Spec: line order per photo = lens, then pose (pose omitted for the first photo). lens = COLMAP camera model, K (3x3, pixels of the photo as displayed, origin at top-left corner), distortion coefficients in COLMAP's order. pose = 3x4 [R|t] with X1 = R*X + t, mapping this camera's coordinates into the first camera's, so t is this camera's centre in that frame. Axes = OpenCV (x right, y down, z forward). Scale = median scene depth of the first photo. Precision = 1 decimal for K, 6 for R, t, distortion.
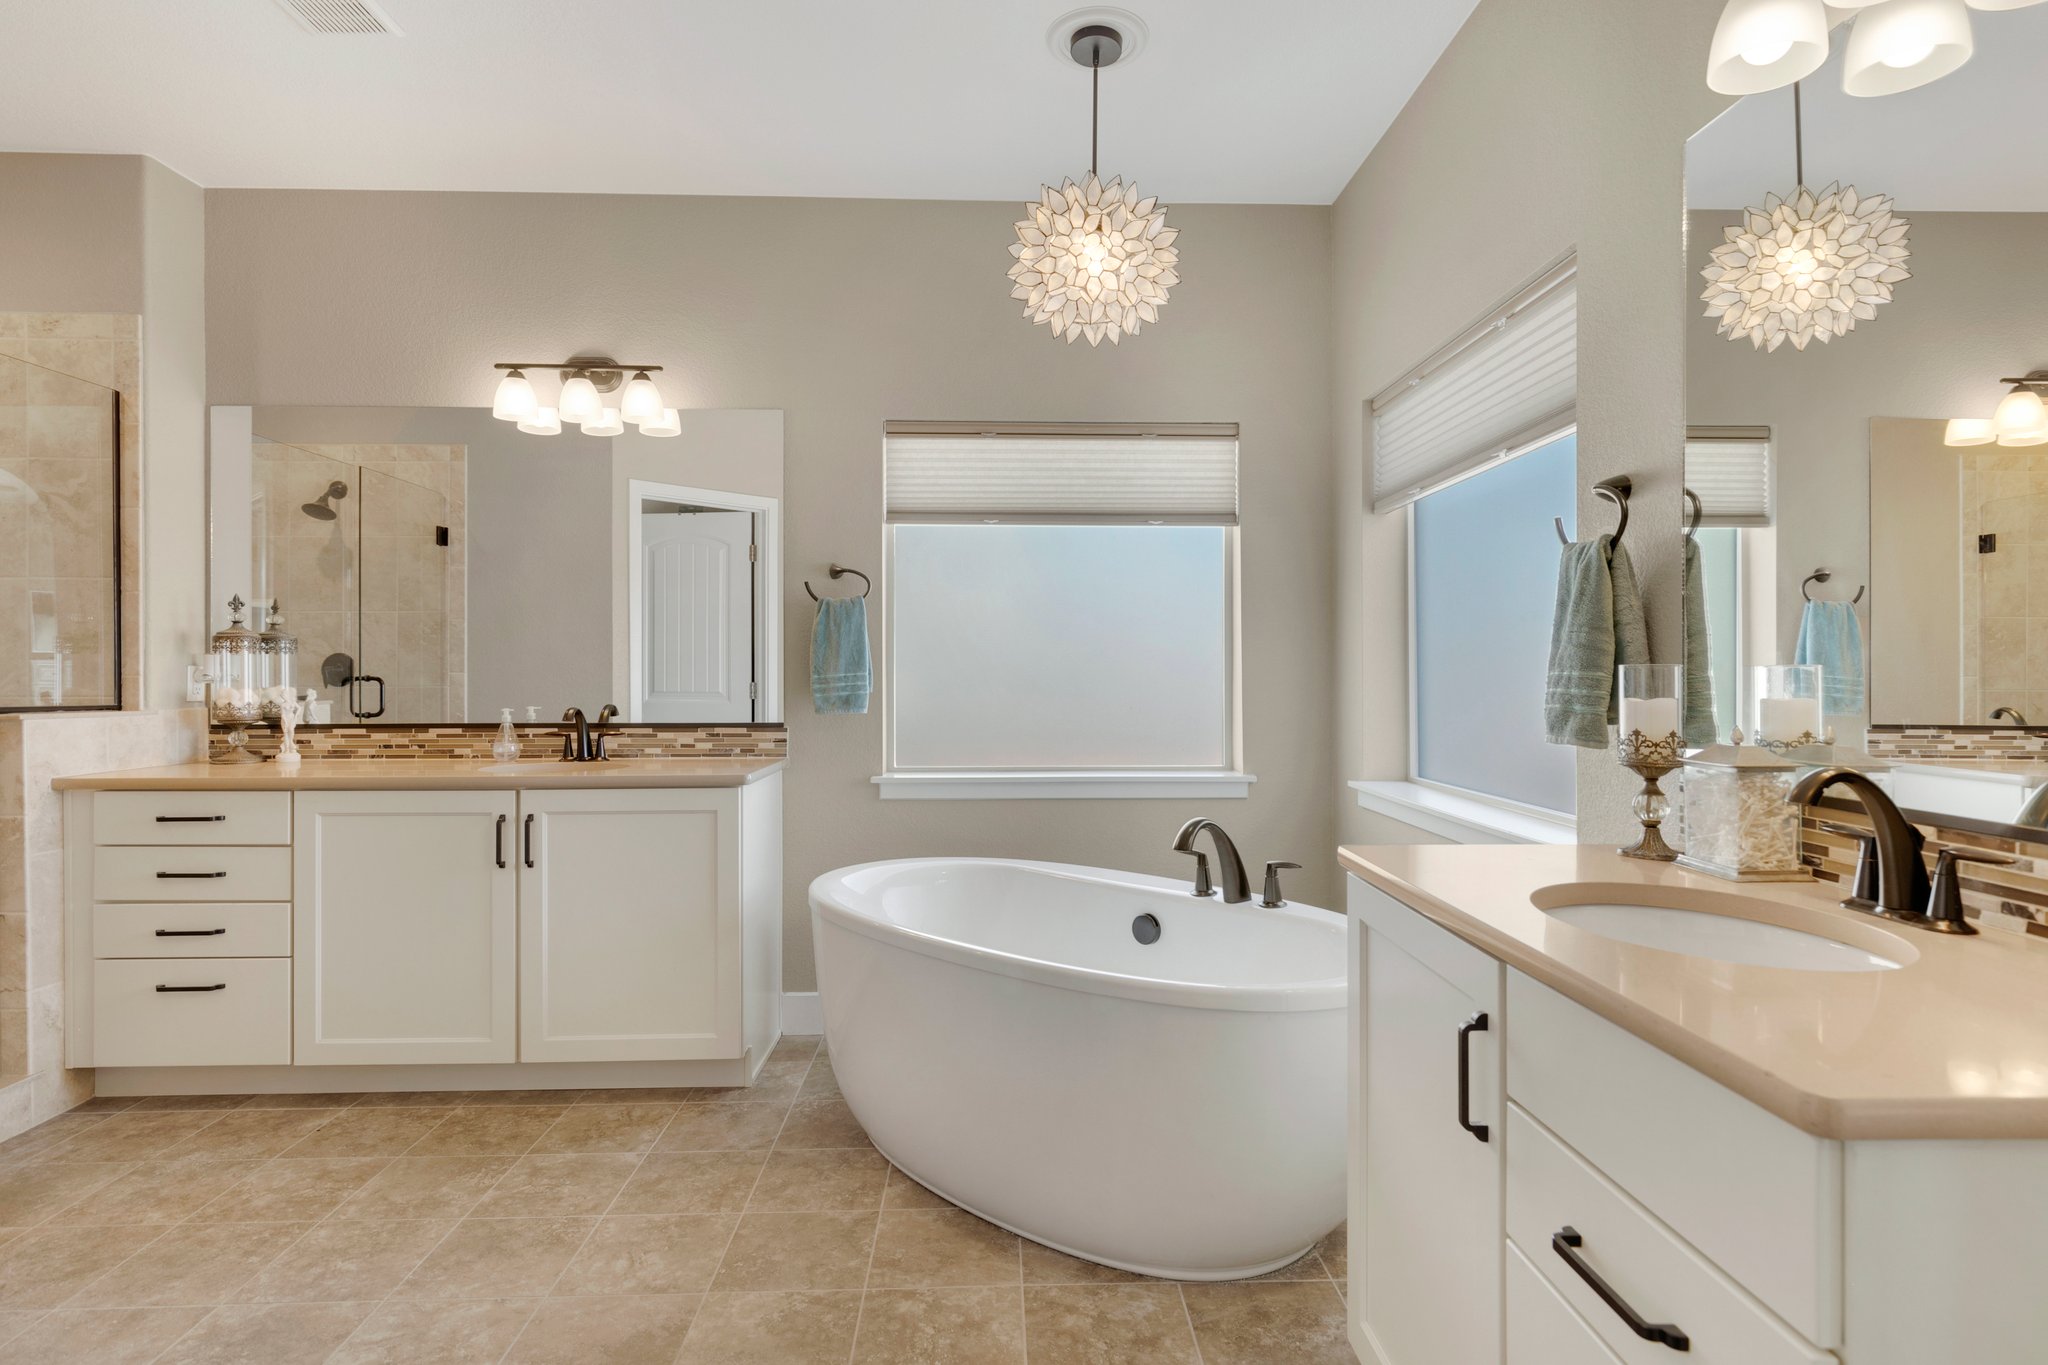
lens RADIAL K [[1050.1, 0, 1012.1], [0, 1050.1, 674.0], [0, 0, 1]] dist [0.003483, -0.000224]
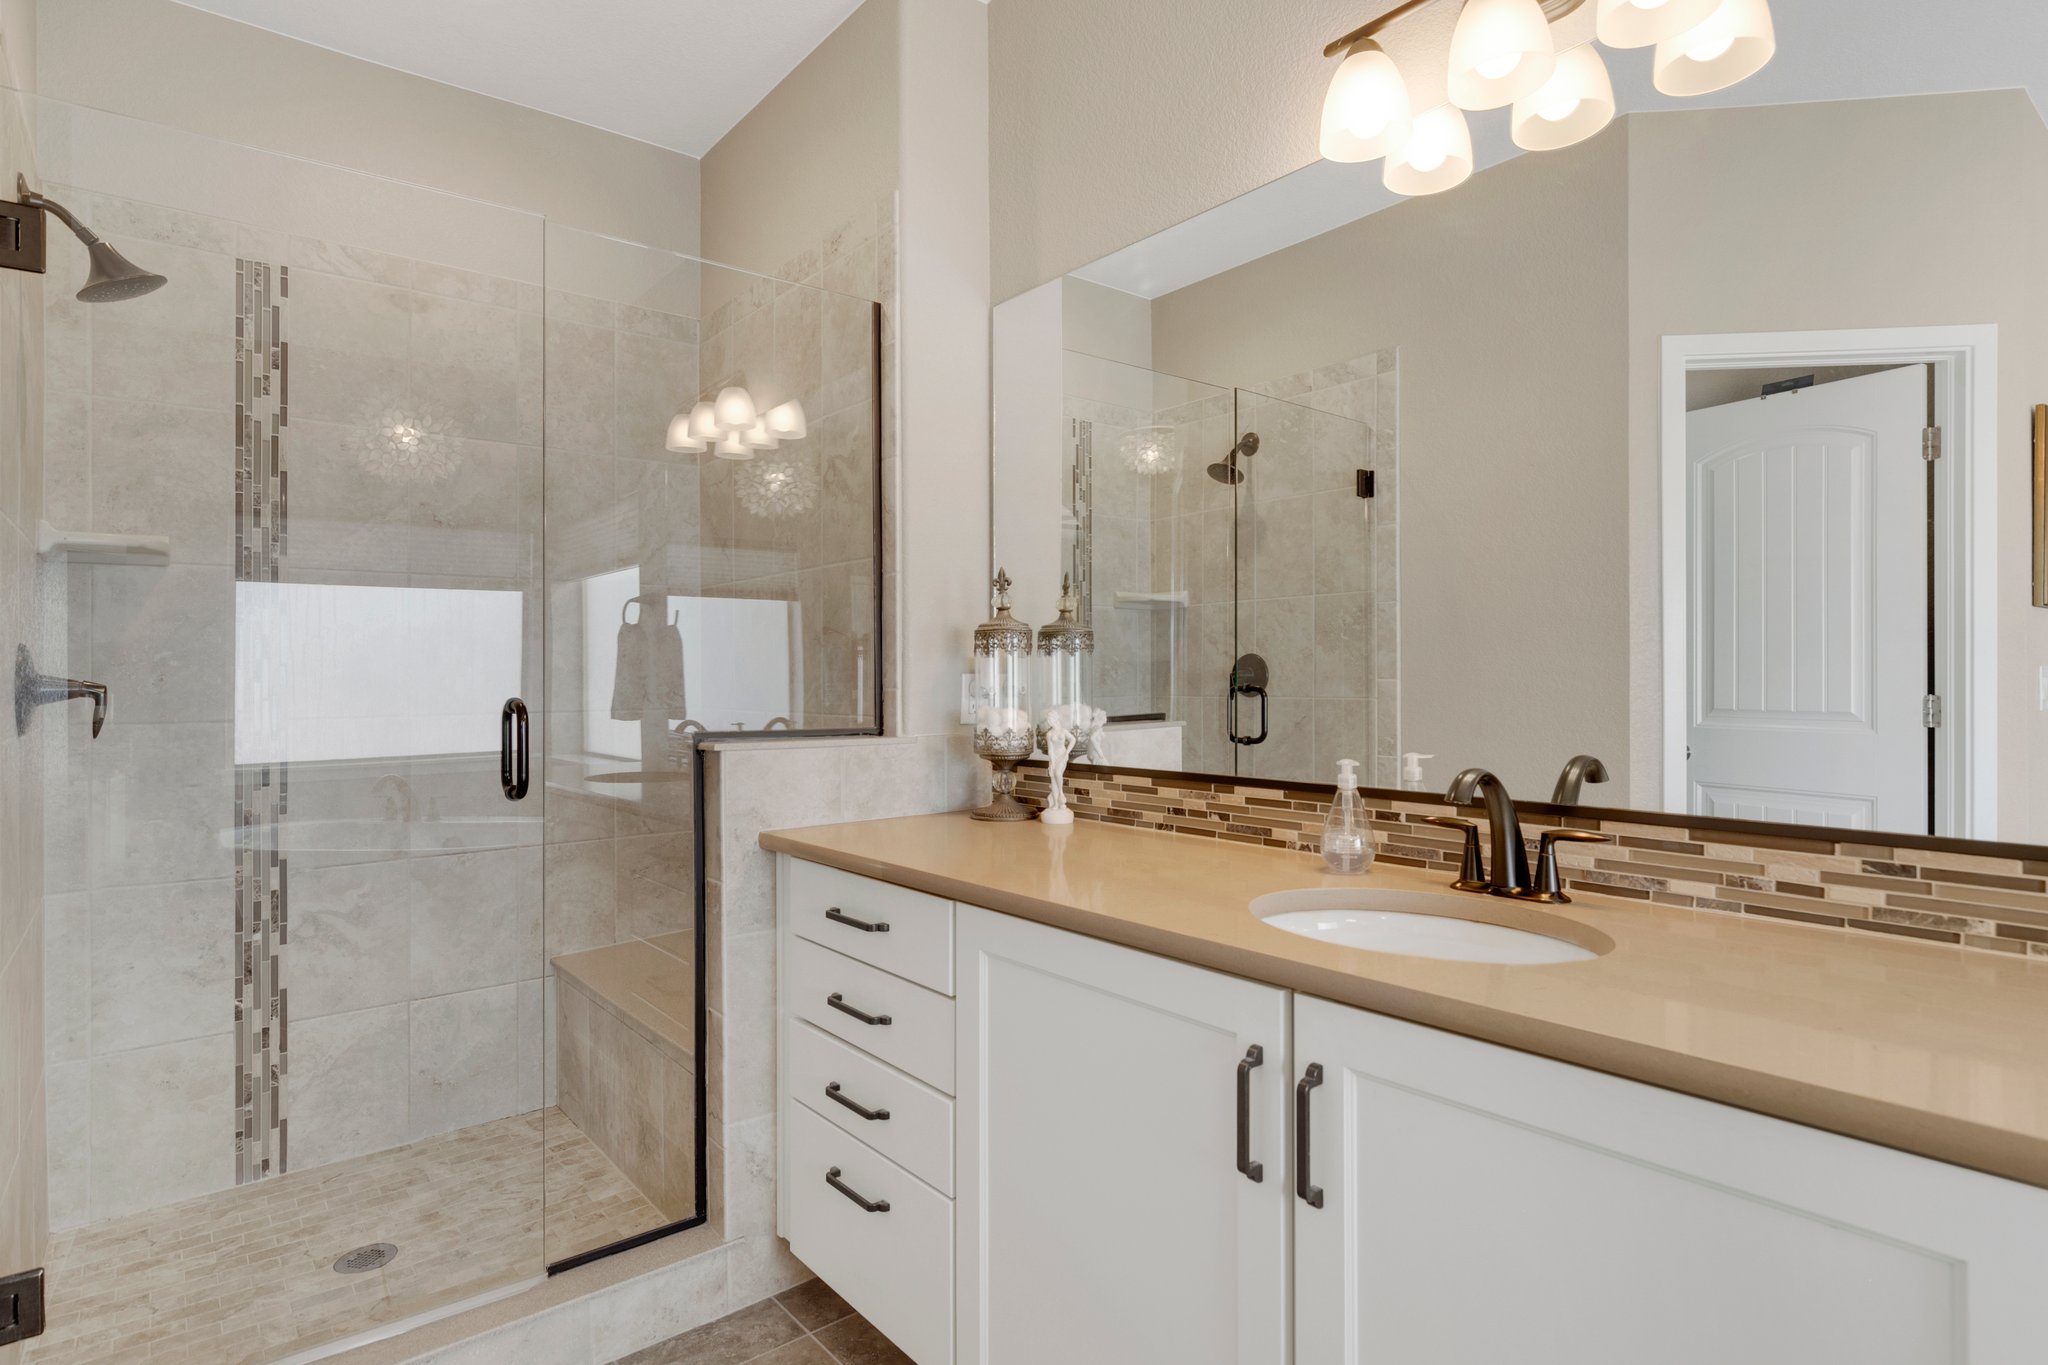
lens RADIAL K [[1050.1, 0, 1016.3], [0, 1050.1, 682.9], [0, 0, 1]] dist [0.003483, -0.000224]
pose [[0.605223, 0.001014, -0.796056, -0.187843], [0.005204, 0.999973, 0.005230, -0.005276], [0.796039, -0.007308, 0.605201, 0.579566]]
